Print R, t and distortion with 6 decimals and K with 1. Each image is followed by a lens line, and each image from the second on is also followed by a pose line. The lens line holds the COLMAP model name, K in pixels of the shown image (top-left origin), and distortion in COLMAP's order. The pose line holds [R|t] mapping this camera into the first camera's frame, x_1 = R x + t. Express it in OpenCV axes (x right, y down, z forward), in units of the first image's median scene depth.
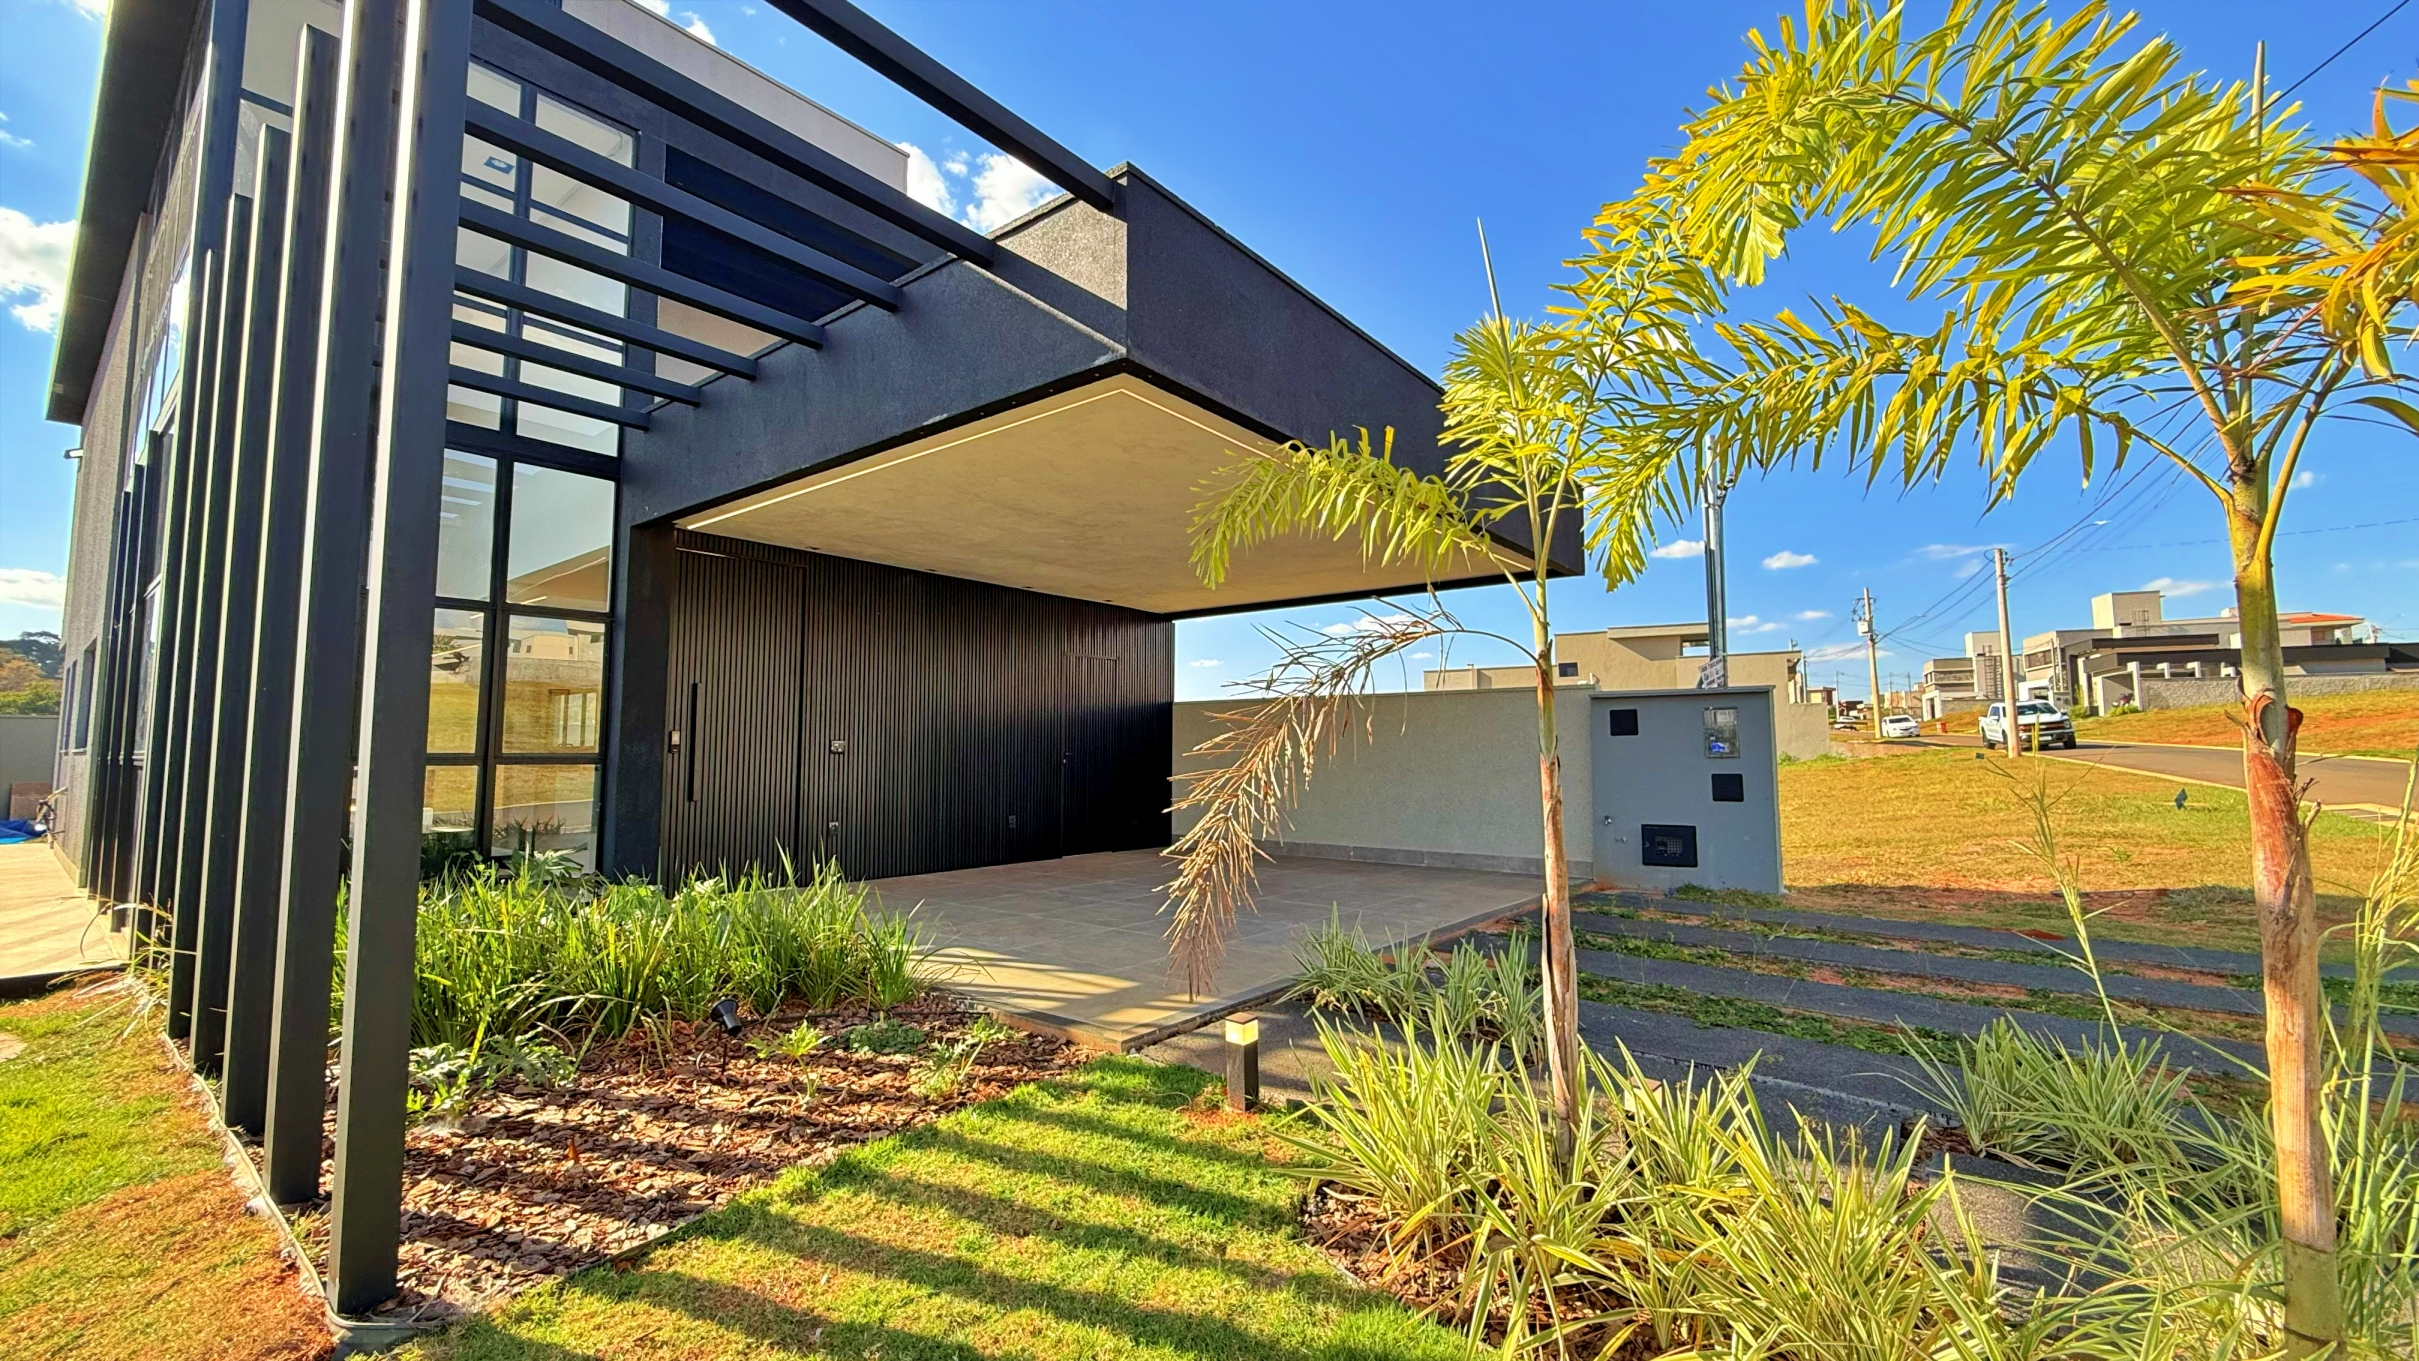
lens RADIAL K [[980.3, 0, 1209.5], [0, 980.3, 680.5], [0, 0, 1]] dist [0.002767, 0.000190]
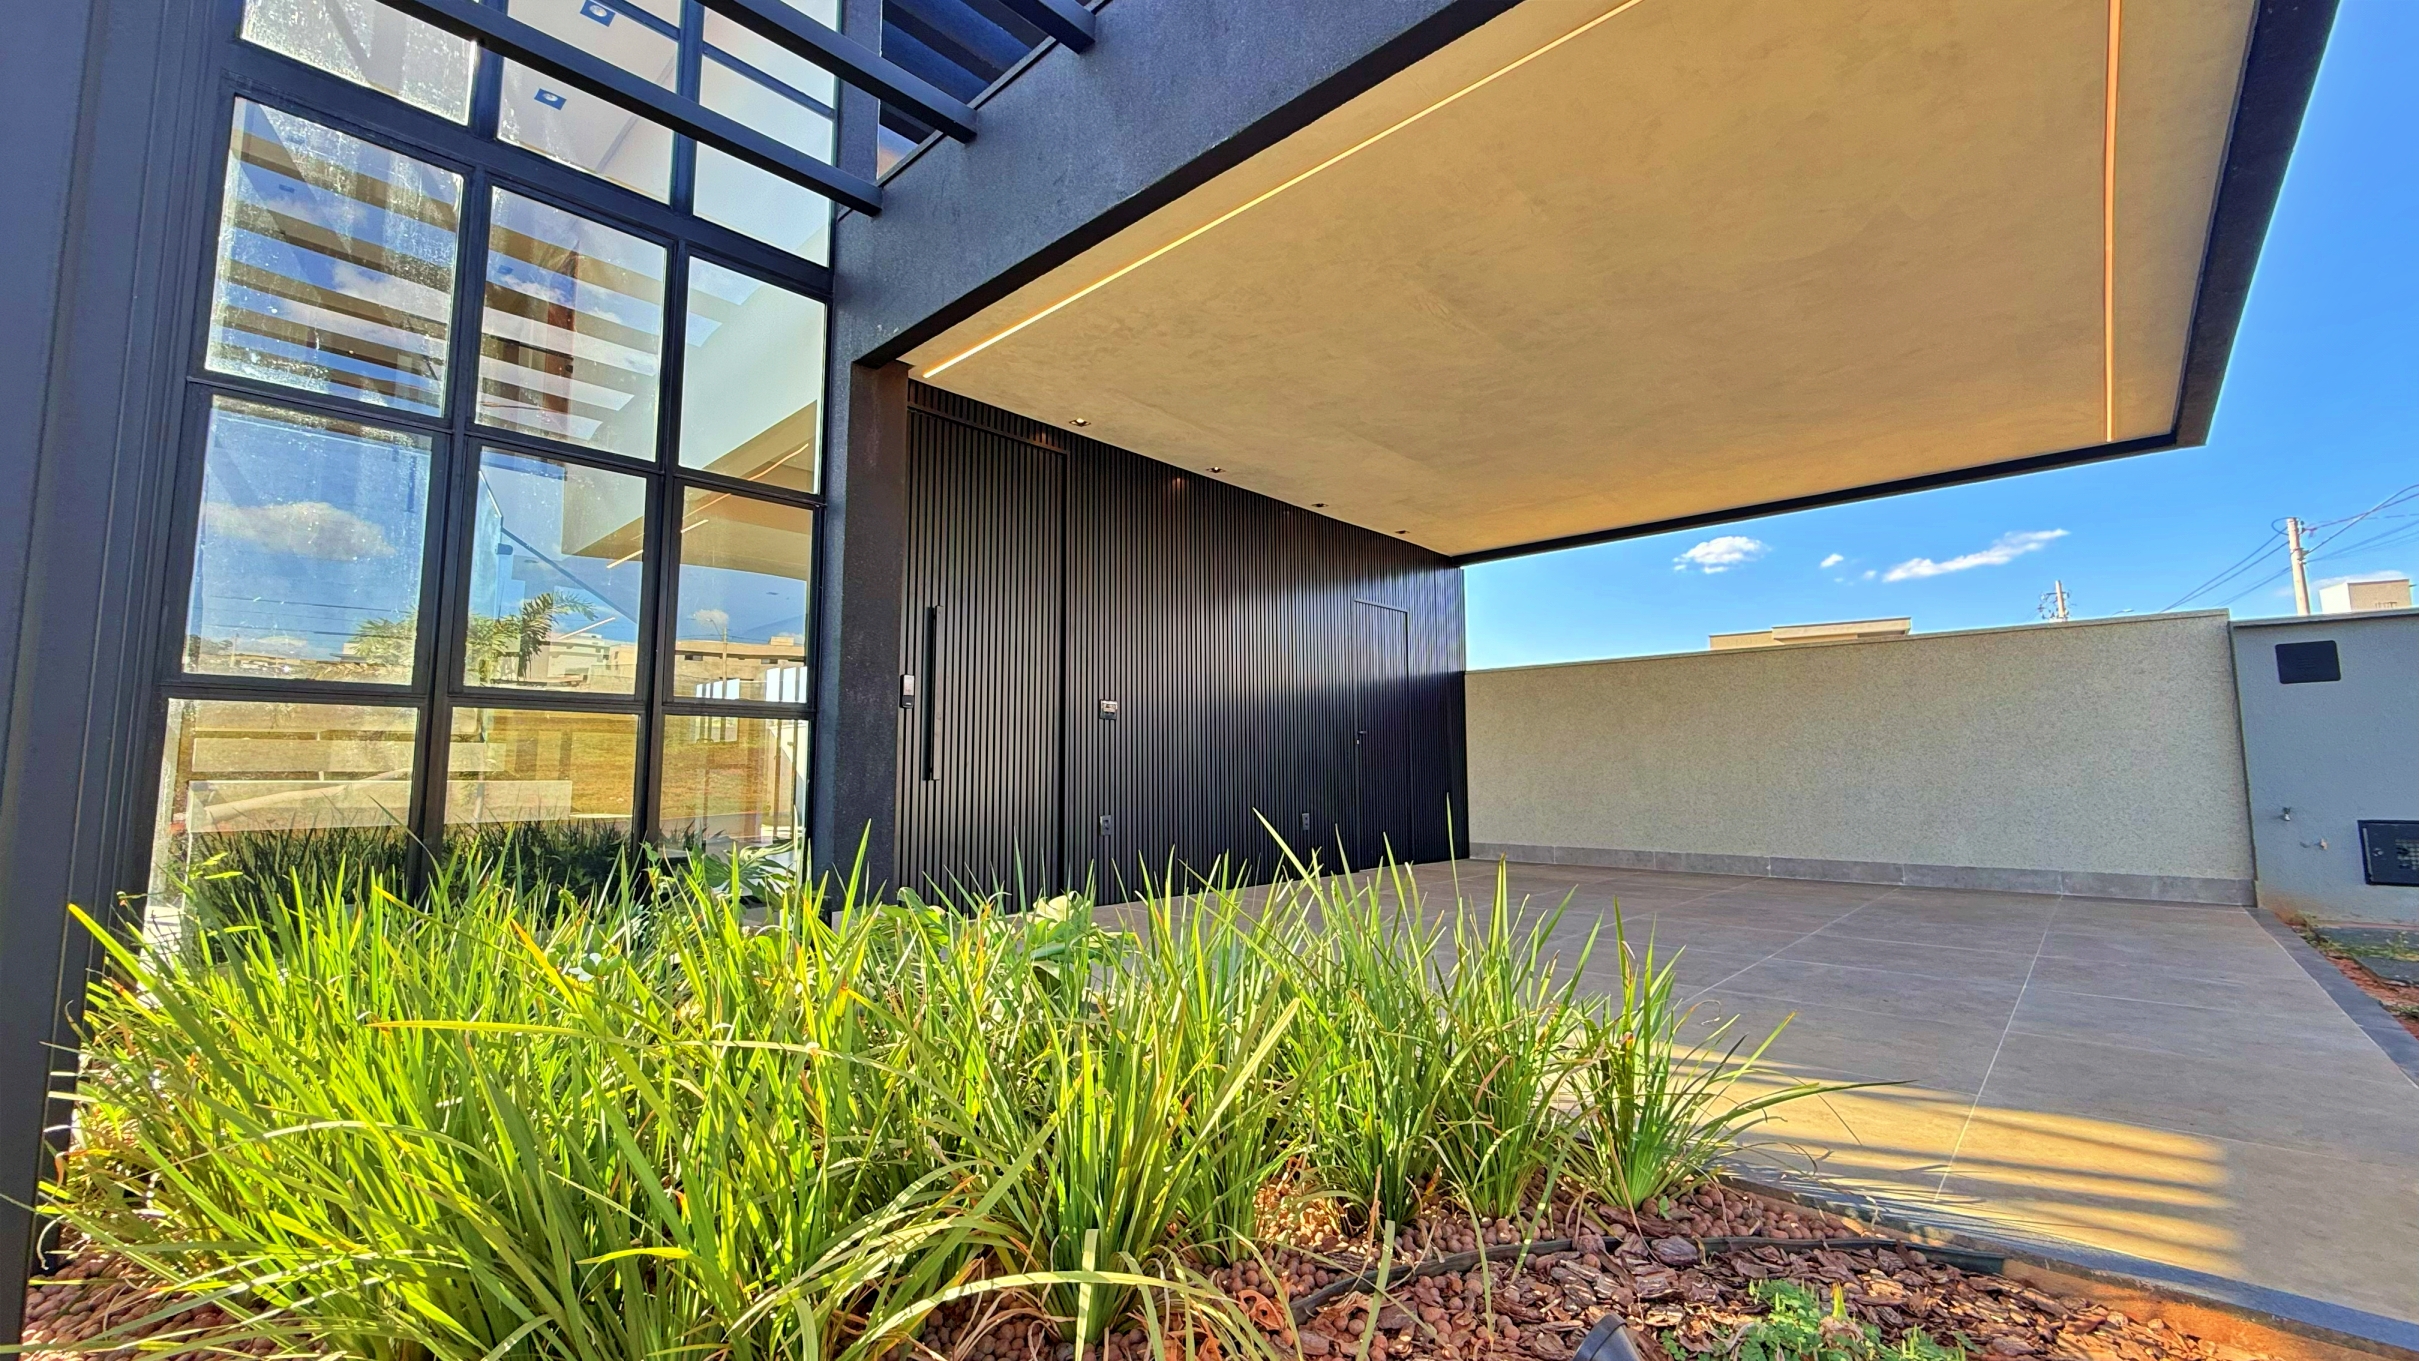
lens RADIAL K [[966.1, 0, 1199.7], [0, 966.1, 677.7], [0, 0, 1]] dist [-0.000444, 0.000526]
pose [[0.993775, -0.016548, -0.110173, -0.239641], [0.013808, 0.999577, -0.025584, 0.064616], [0.110550, 0.023903, 0.993583, 0.318611]]
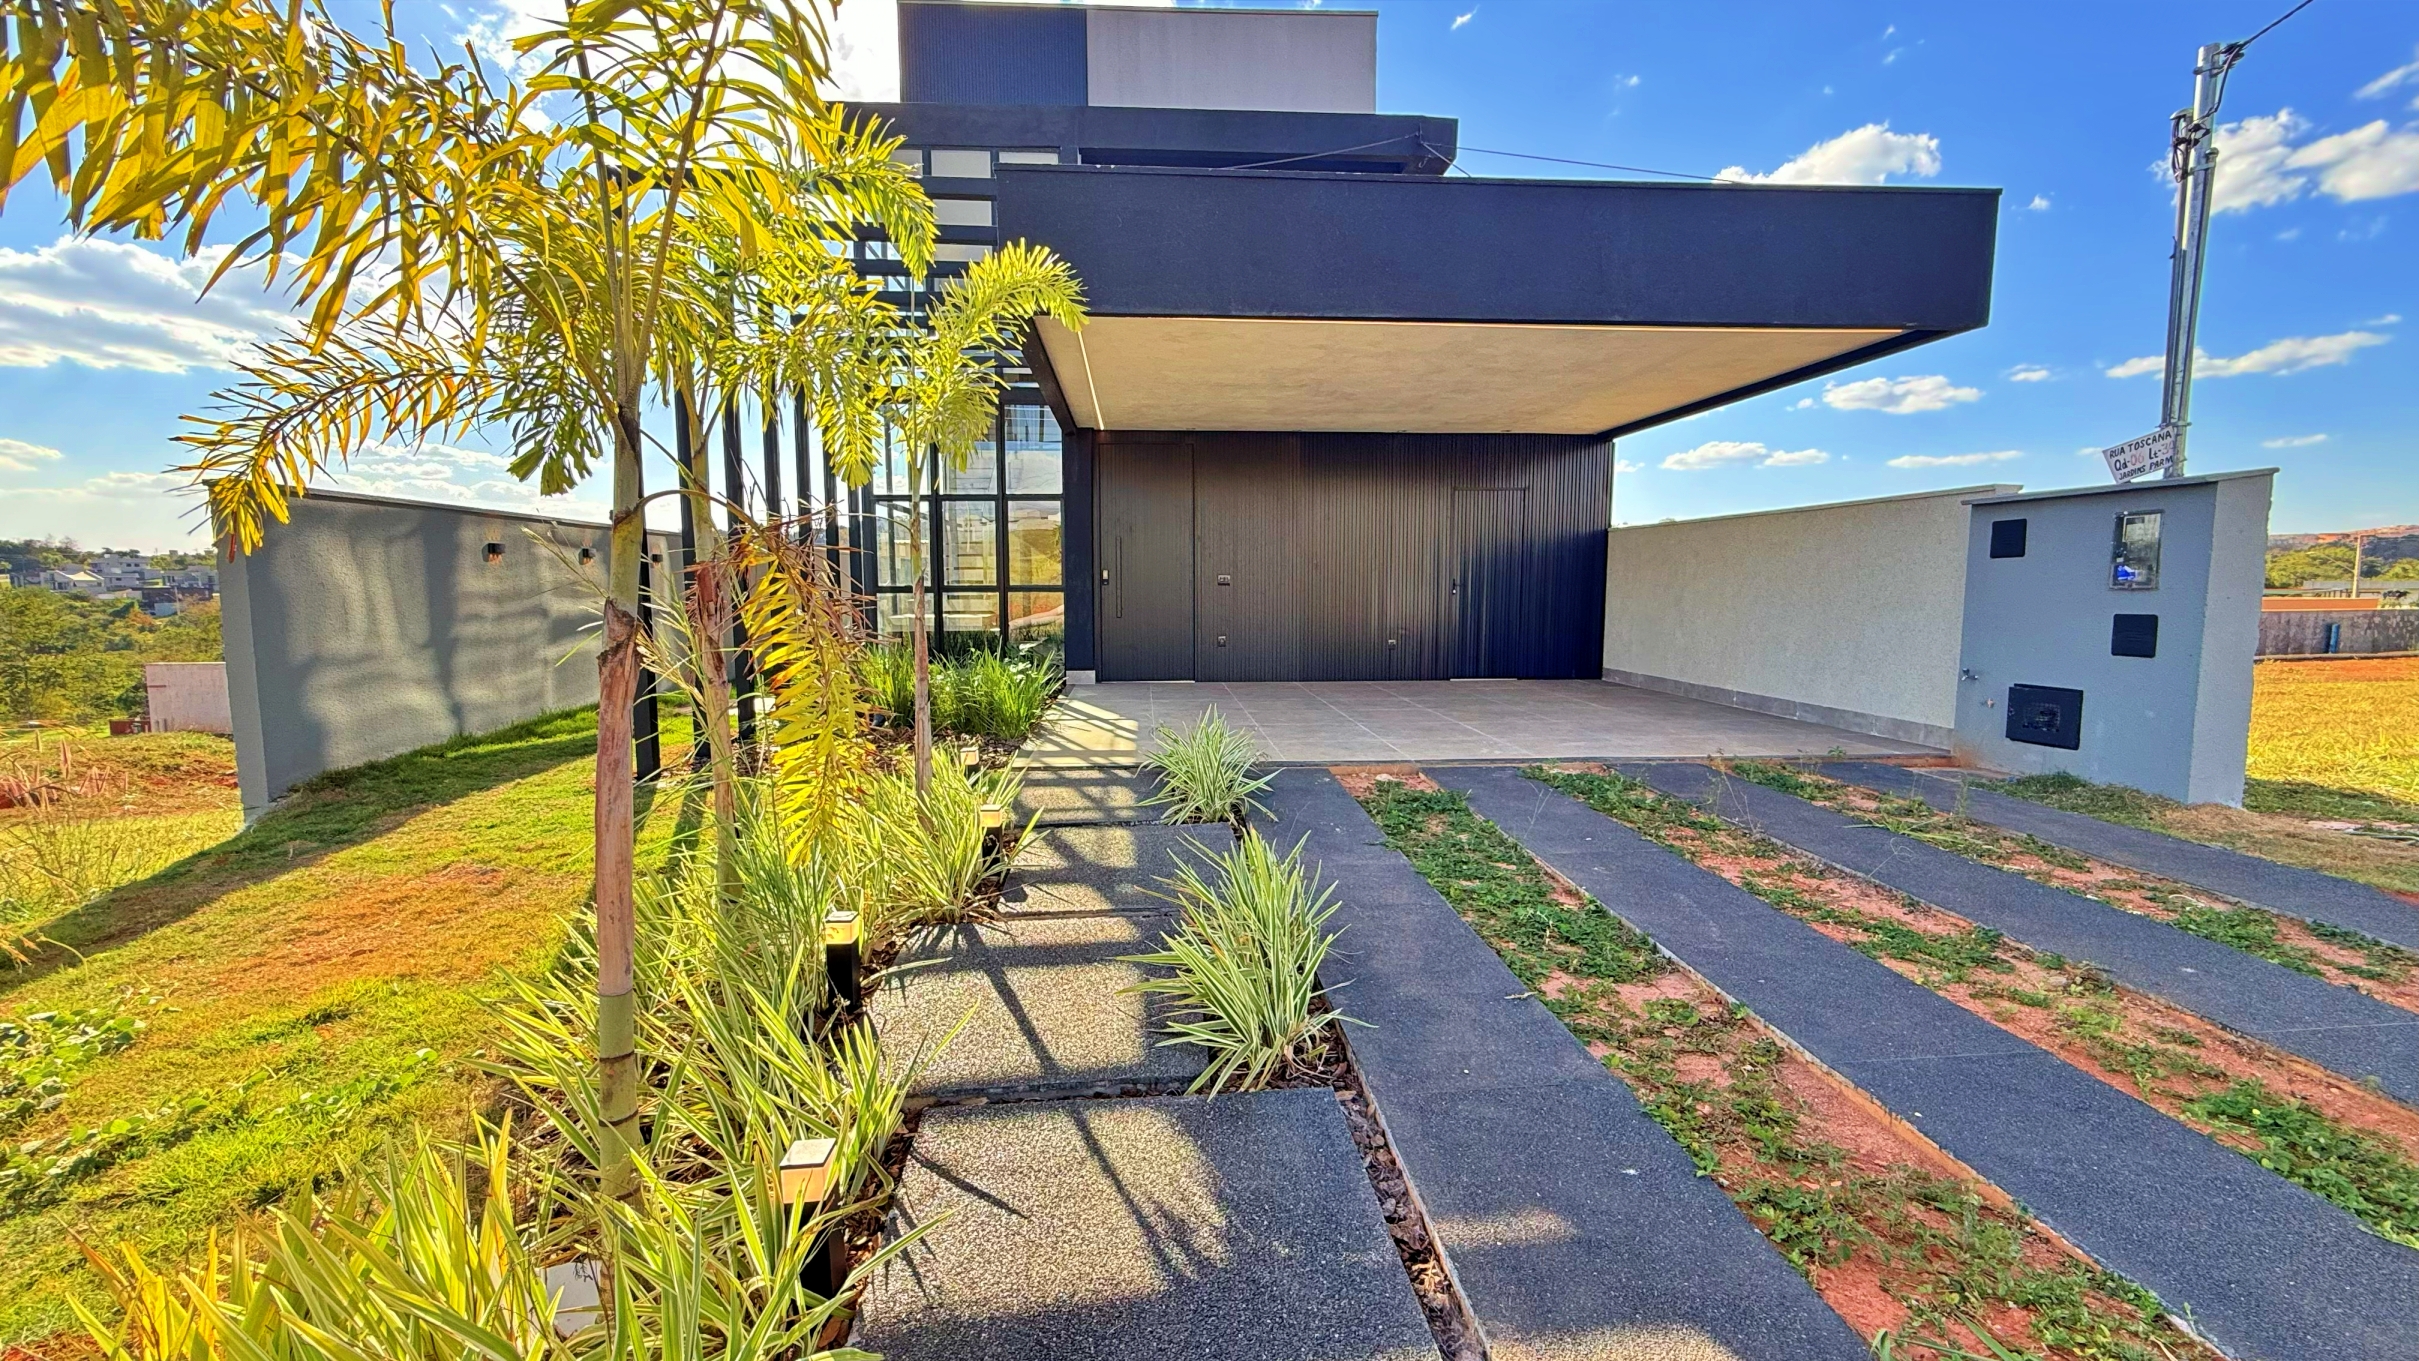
lens RADIAL K [[980.3, 0, 1209.5], [0, 980.3, 680.5], [0, 0, 1]] dist [0.002767, 0.000190]
pose [[0.659883, 0.071431, -0.747966, 0.626028], [0.061422, 0.987011, 0.148449, 0.004316], [0.748854, -0.143901, 0.646924, 0.115964]]
